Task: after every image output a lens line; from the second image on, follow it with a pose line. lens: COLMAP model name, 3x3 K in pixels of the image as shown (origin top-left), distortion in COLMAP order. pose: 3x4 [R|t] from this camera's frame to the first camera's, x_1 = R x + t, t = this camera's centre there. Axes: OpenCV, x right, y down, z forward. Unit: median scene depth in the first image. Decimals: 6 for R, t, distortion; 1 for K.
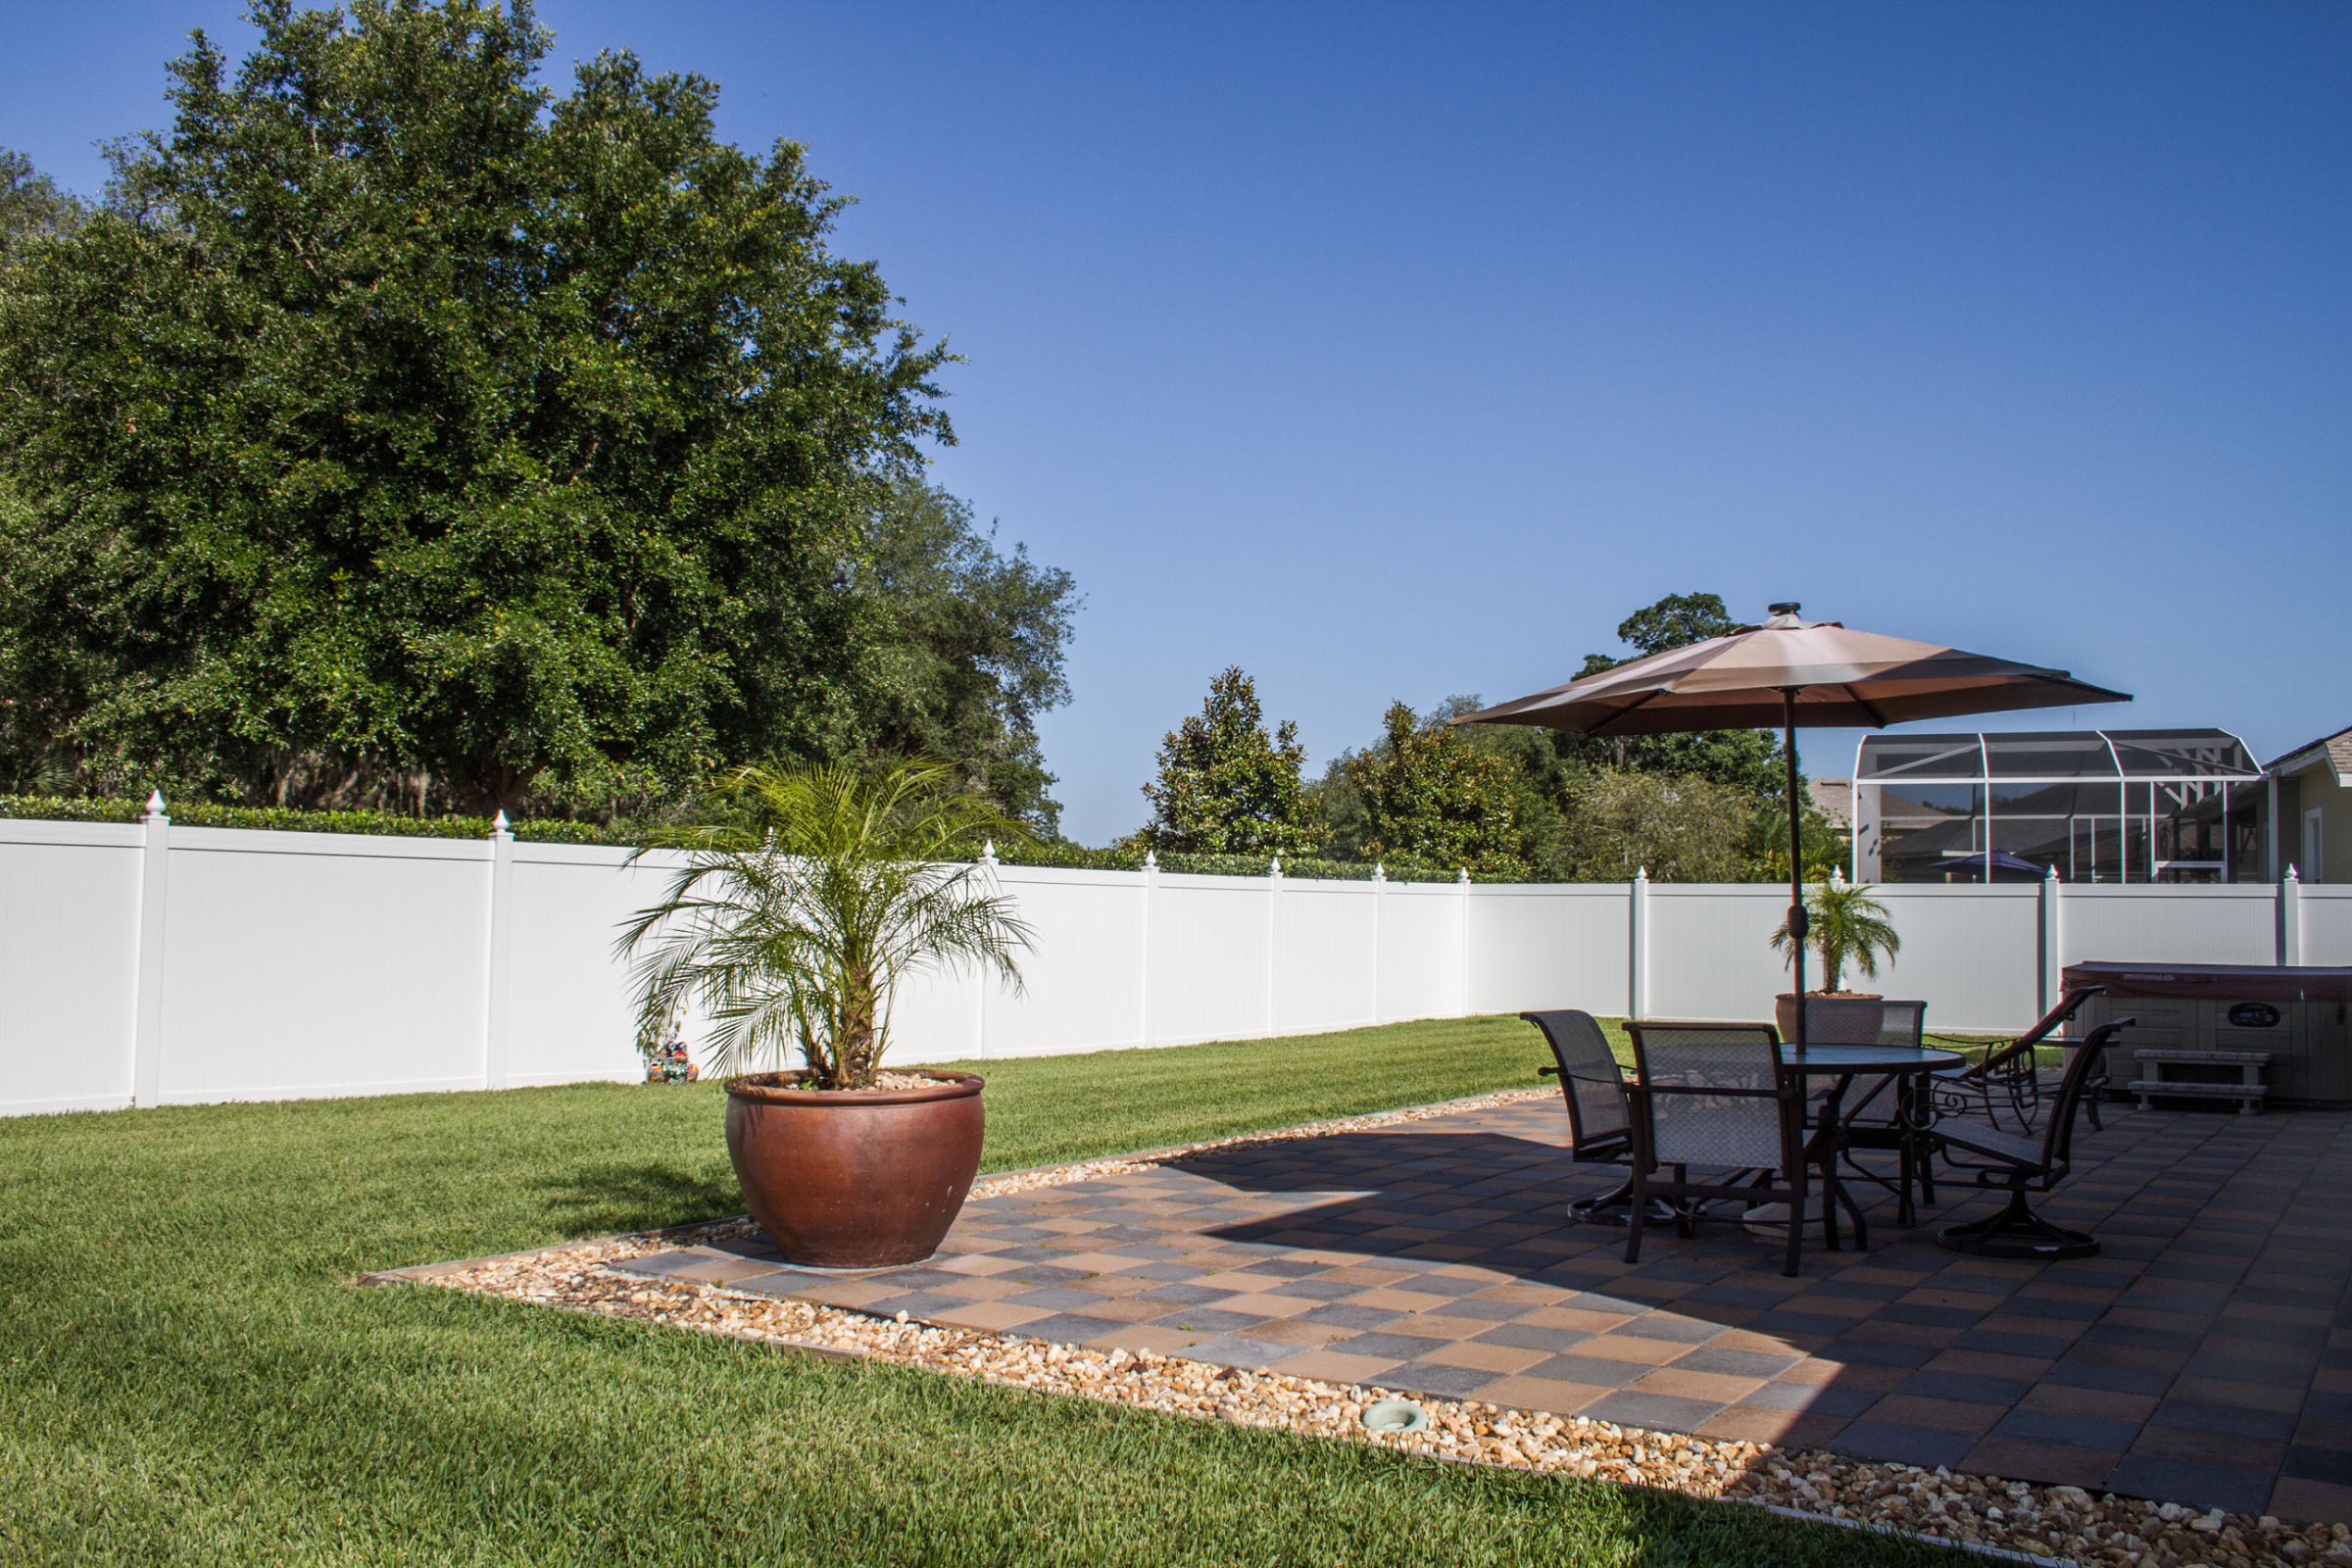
lens RADIAL K [[1915.6, 0, 1176.0], [0, 1915.6, 784.0], [0, 0, 1]] dist [-0.168442, 0.142270]
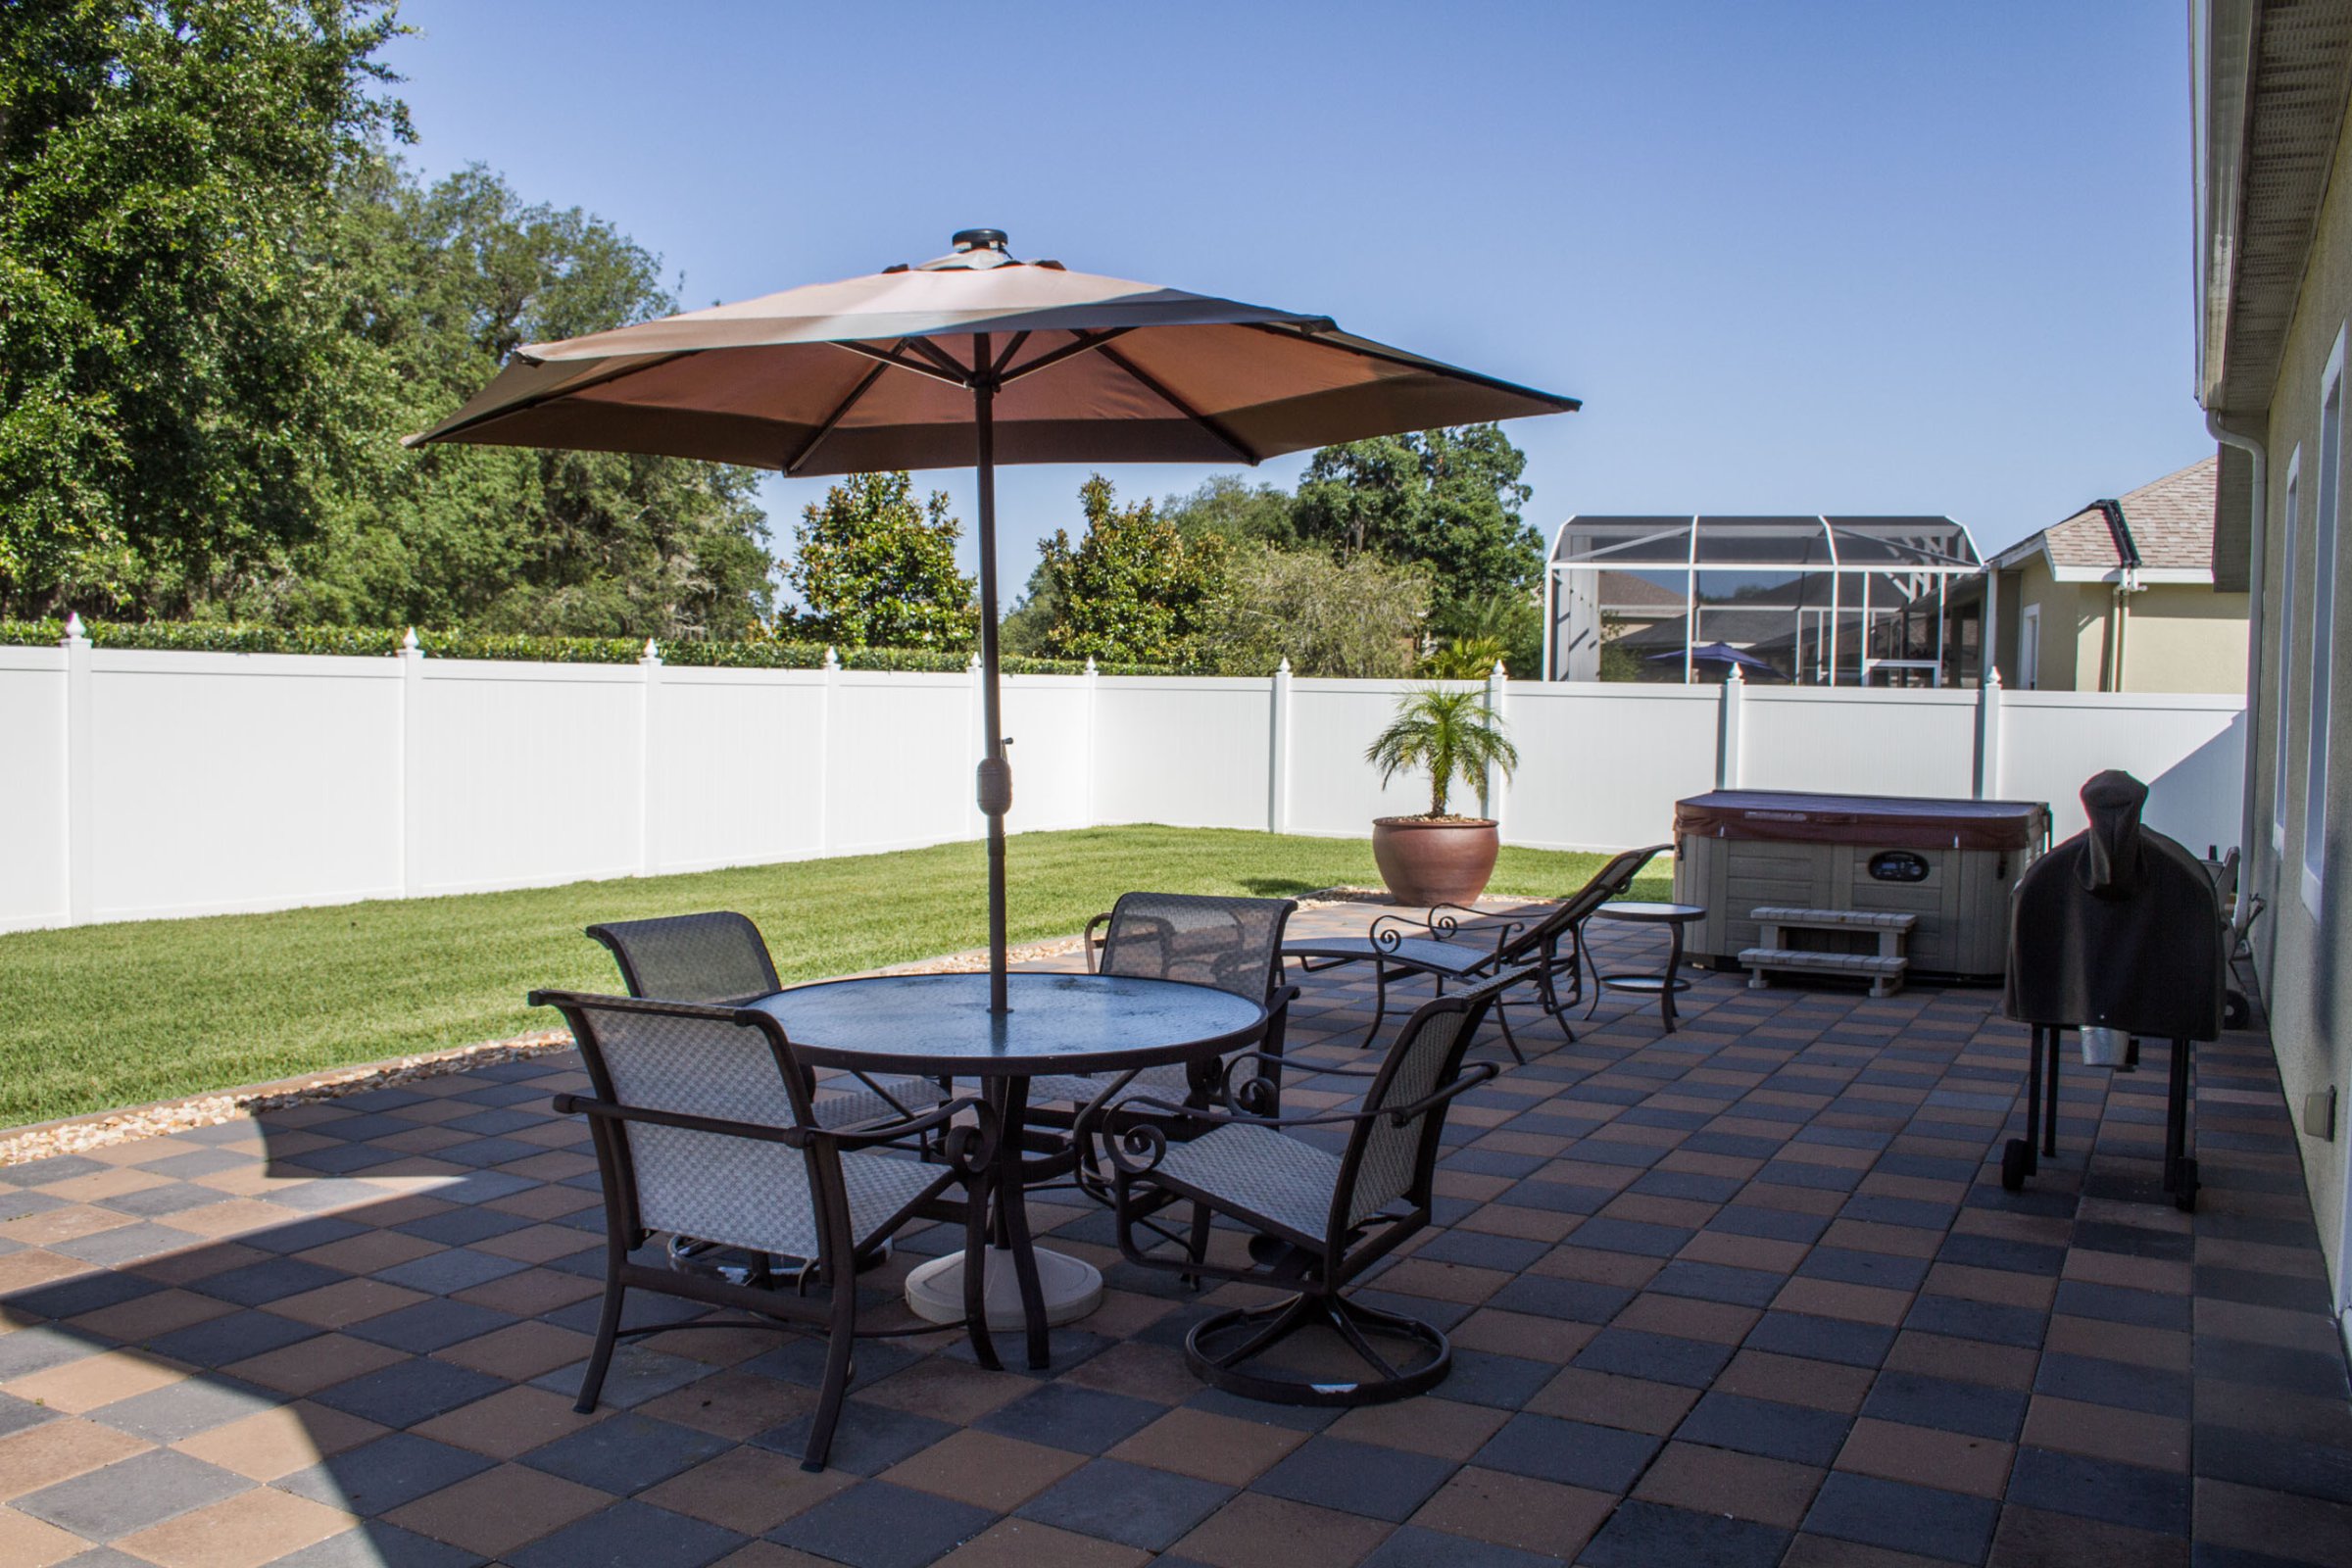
lens RADIAL K [[1915.6, 0, 1176.0], [0, 1915.6, 784.0], [0, 0, 1]] dist [-0.168442, 0.142270]
pose [[0.993924, -0.002422, 0.110043, 0.084981], [-0.010146, 0.993485, 0.113510, 0.001230], [-0.109601, -0.113937, 0.987424, 0.108837]]
